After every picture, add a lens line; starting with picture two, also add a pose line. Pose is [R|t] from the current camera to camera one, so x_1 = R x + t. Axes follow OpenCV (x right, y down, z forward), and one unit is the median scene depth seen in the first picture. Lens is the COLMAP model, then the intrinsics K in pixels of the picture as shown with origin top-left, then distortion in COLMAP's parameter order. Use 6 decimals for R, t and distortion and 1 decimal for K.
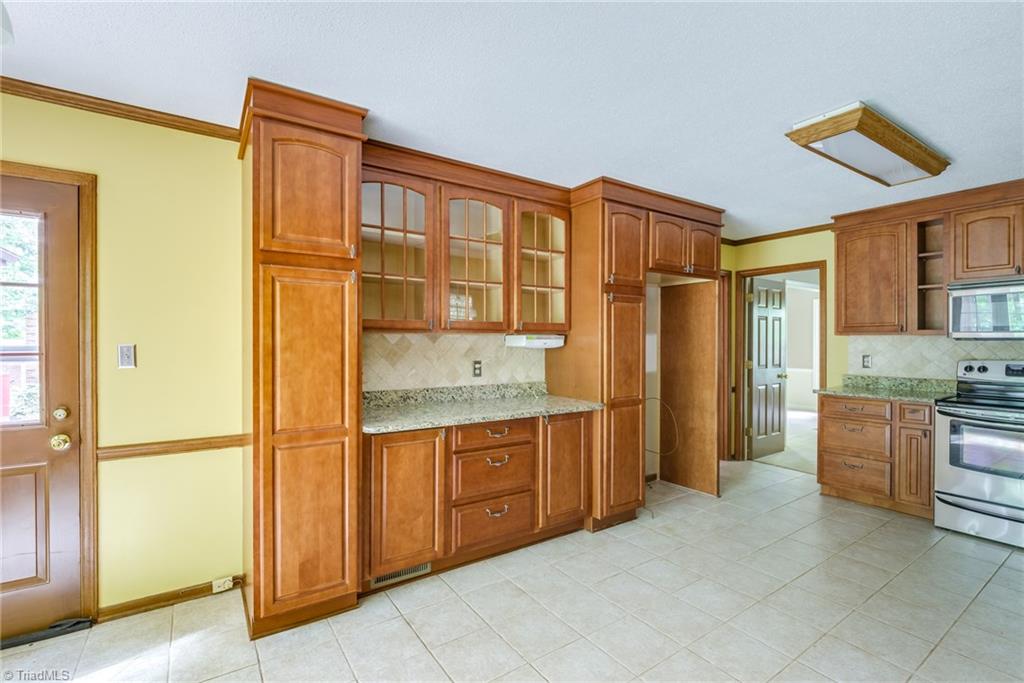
lens RADIAL K [[470.1, 0, 512.2], [0, 470.1, 343.5], [0, 0, 1]] dist [-0.005285, -0.000402]
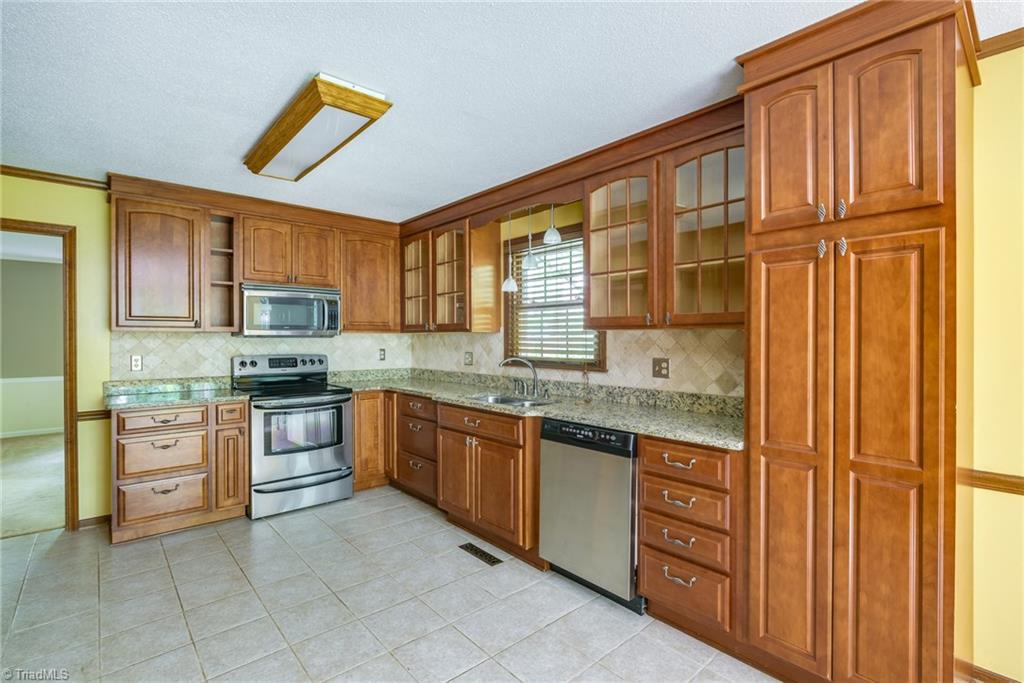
lens RADIAL K [[470.1, 0, 510.9], [0, 470.1, 340.2], [0, 0, 1]] dist [-0.005285, -0.000402]
pose [[-0.119552, -0.005524, 0.992813, -0.174113], [0.006578, 0.999958, 0.006356, -0.003527], [-0.992806, 0.007291, -0.119511, 0.541112]]
